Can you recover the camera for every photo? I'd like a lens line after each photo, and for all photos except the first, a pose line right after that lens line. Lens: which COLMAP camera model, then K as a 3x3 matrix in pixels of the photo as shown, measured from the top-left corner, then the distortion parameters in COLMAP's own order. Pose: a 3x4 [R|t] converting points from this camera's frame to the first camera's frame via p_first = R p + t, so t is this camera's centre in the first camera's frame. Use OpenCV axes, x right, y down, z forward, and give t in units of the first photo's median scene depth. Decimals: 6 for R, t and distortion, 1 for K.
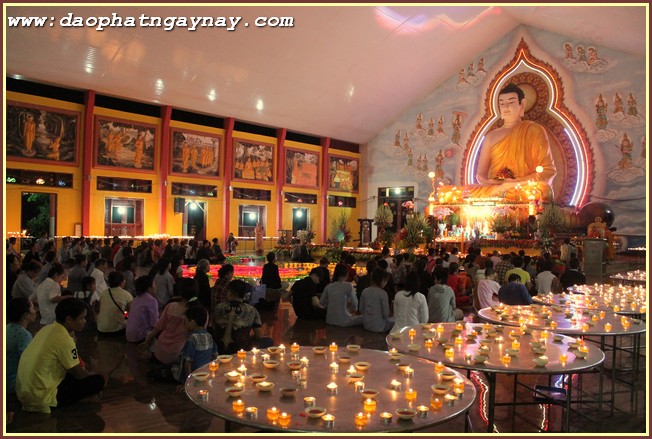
lens RADIAL K [[542.9, 0, 326.0], [0, 542.9, 219.5], [0, 0, 1]] dist [-0.122268, 0.008246]
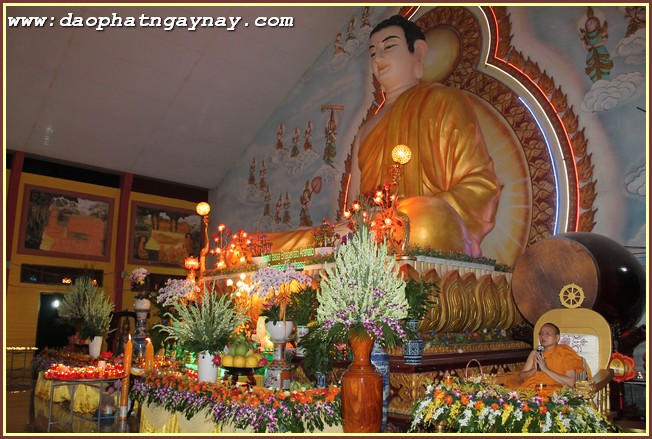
lens RADIAL K [[542.9, 0, 326.0], [0, 542.9, 219.5], [0, 0, 1]] dist [-0.122268, 0.008246]
pose [[0.993999, -0.033796, -0.104039, 0.281890], [0.014389, 0.983209, -0.181917, 0.006716], [0.108440, 0.179328, 0.977795, 0.475864]]
